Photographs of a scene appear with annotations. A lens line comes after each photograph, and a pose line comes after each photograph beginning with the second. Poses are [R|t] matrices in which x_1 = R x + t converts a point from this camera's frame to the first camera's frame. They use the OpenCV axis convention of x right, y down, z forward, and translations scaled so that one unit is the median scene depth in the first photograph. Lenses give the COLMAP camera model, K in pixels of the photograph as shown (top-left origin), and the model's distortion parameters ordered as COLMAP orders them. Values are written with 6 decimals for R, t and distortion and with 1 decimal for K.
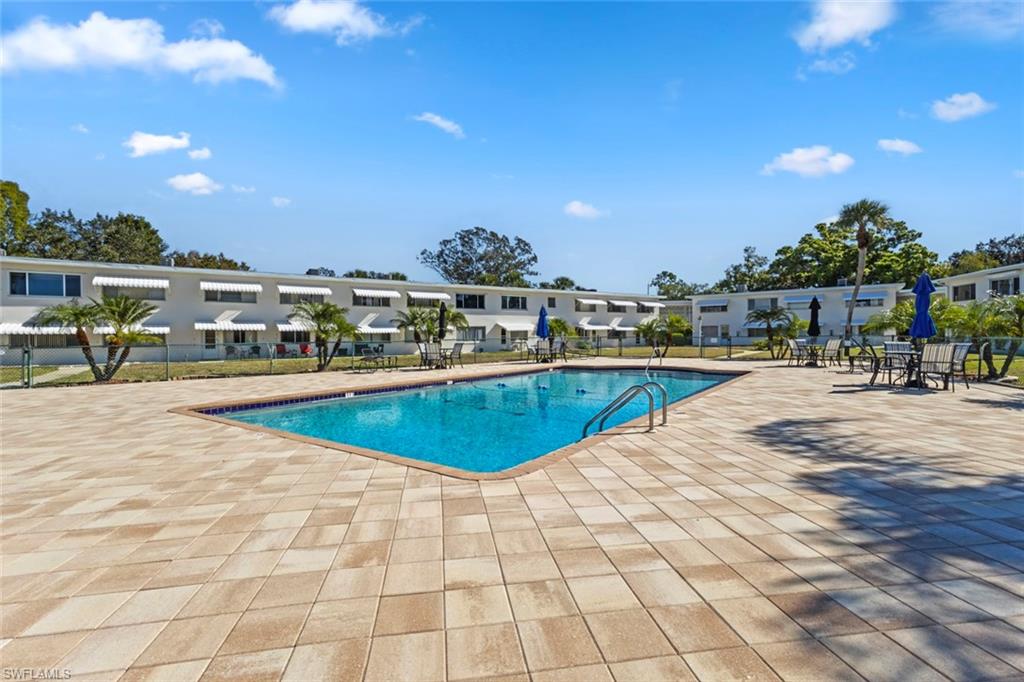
lens RADIAL K [[472.4, 0, 513.5], [0, 472.4, 333.7], [0, 0, 1]] dist [0.000884, 0.000892]
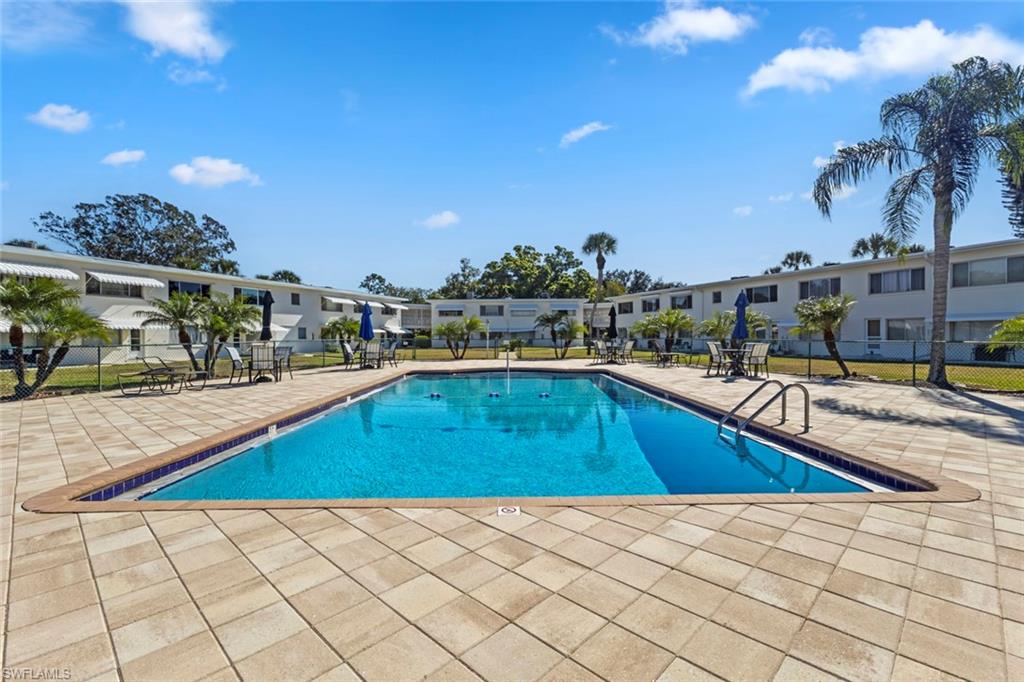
lens RADIAL K [[472.4, 0, 513.5], [0, 472.4, 333.7], [0, 0, 1]] dist [0.000884, 0.000892]
pose [[0.797413, 0.009393, 0.603360, -0.093956], [-0.005849, 0.999952, -0.007837, 0.000867], [-0.603405, 0.002720, 0.797430, 0.058827]]
